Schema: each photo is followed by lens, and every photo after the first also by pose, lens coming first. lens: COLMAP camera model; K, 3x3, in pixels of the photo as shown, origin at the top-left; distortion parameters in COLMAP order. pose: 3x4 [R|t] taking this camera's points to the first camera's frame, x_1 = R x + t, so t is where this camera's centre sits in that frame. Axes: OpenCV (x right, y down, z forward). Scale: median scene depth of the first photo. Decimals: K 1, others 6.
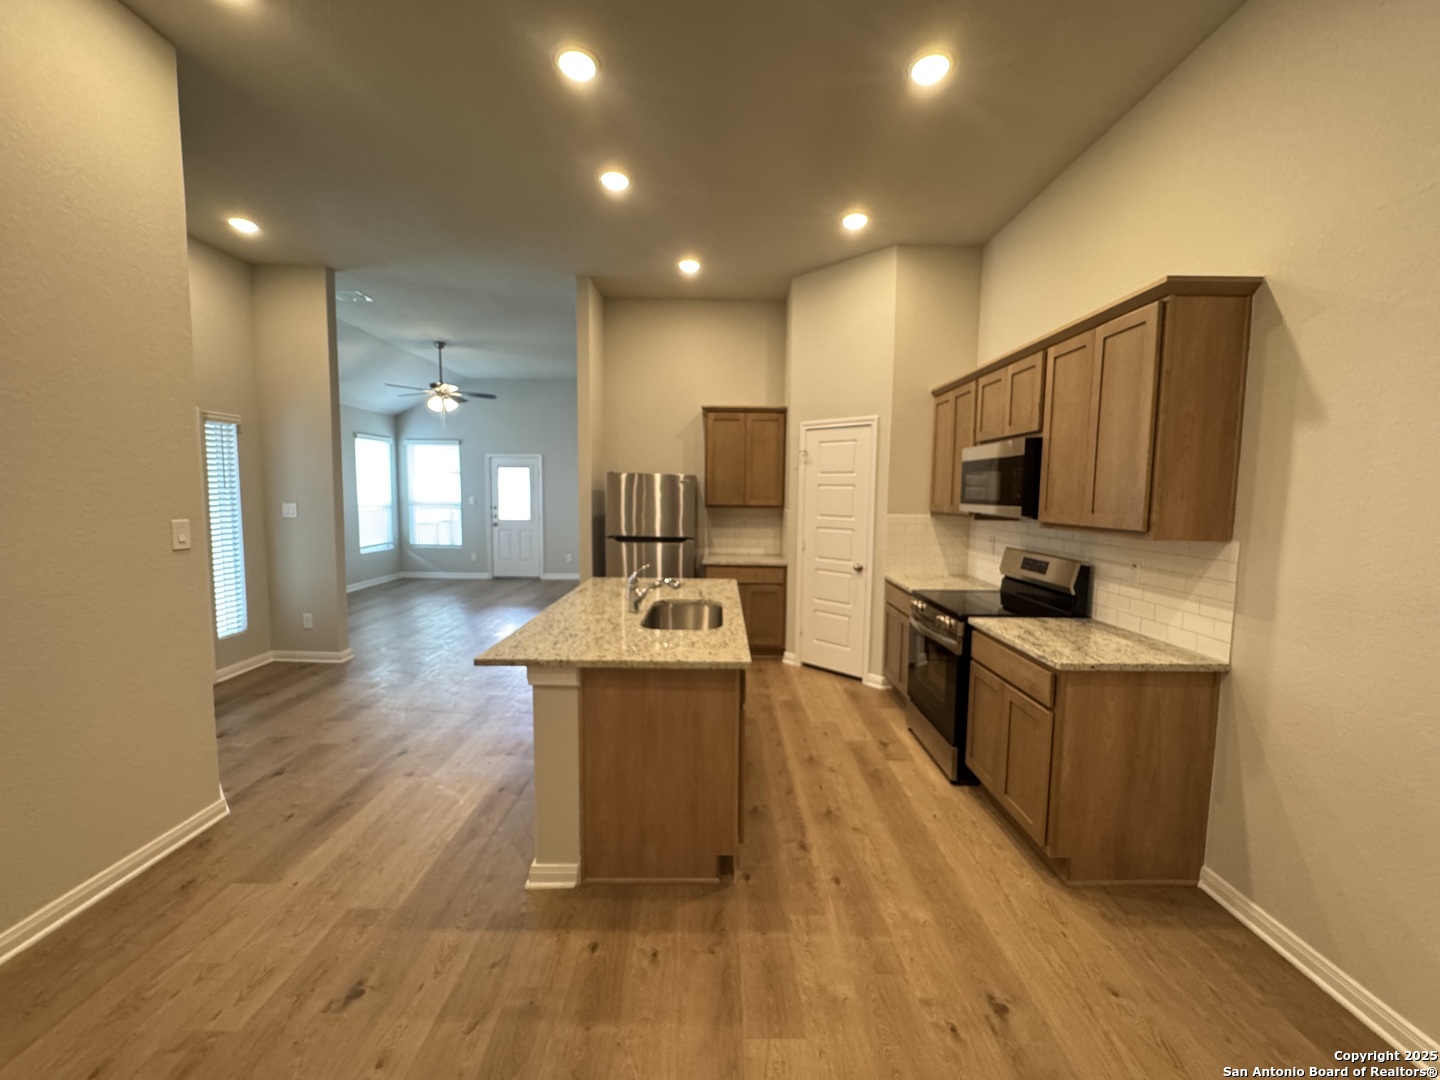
lens RADIAL K [[576.6, 0, 720.0], [0, 576.6, 540.0], [0, 0, 1]] dist [-0.002927, -0.000327]
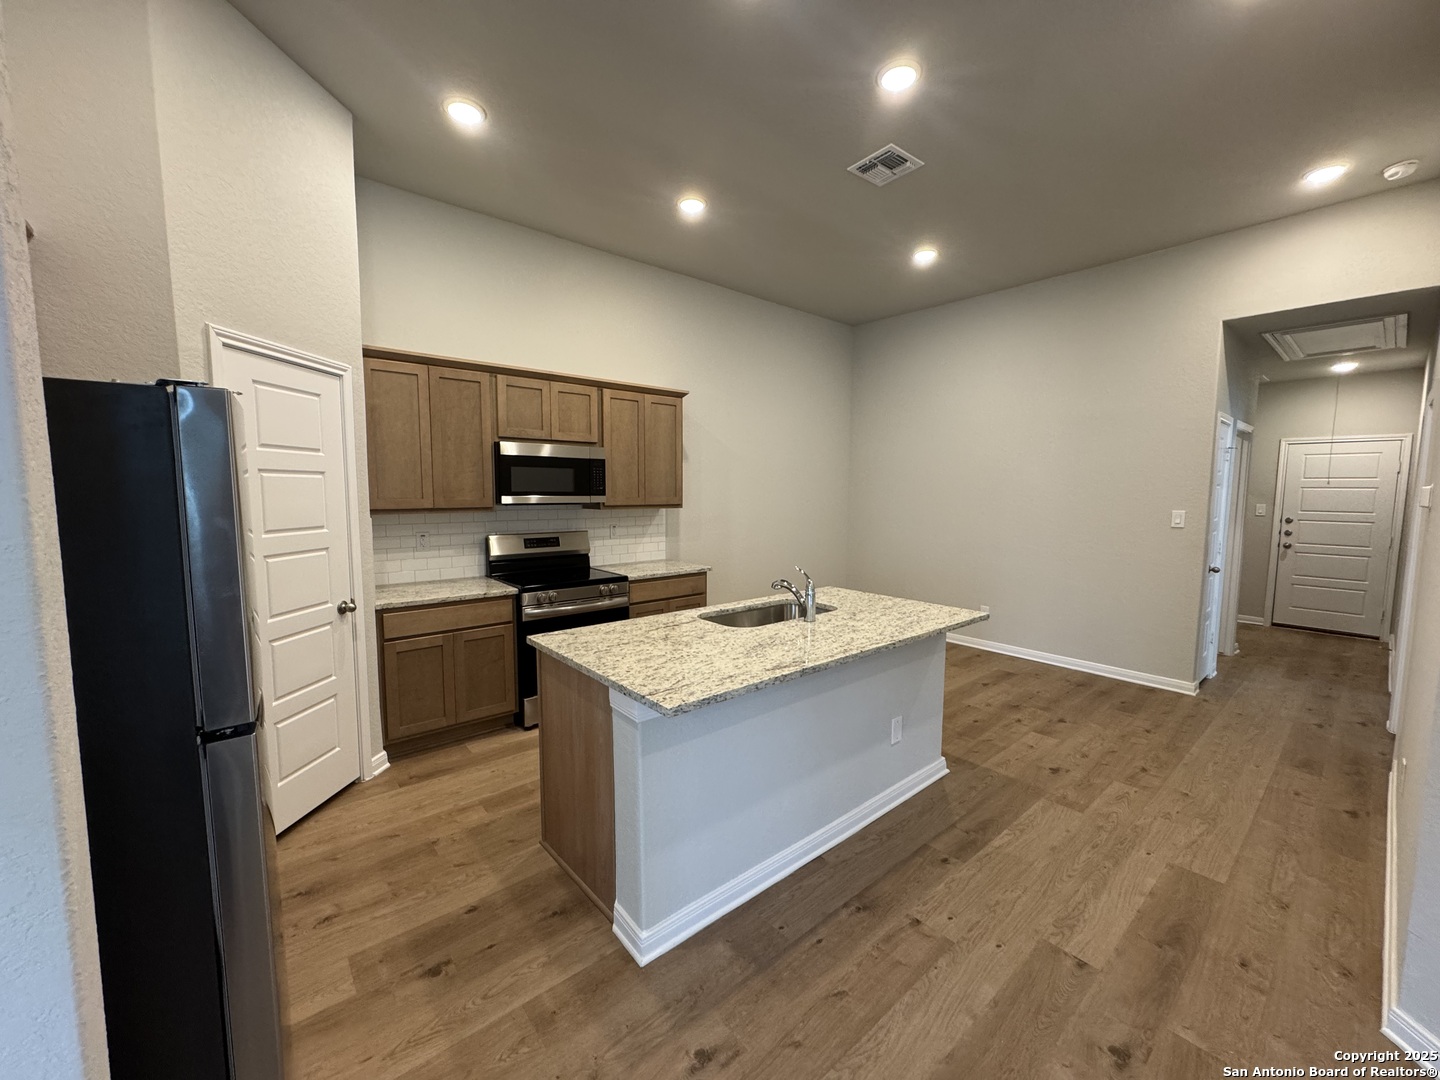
lens RADIAL K [[571.2, 0, 720.0], [0, 571.2, 540.0], [0, 0, 1]] dist [-0.002439, 0.000622]
pose [[-0.648173, -0.083276, 0.756926, -0.887310], [0.051066, 0.987011, 0.152319, -0.178447], [-0.759779, 0.137382, -0.635502, 2.012589]]
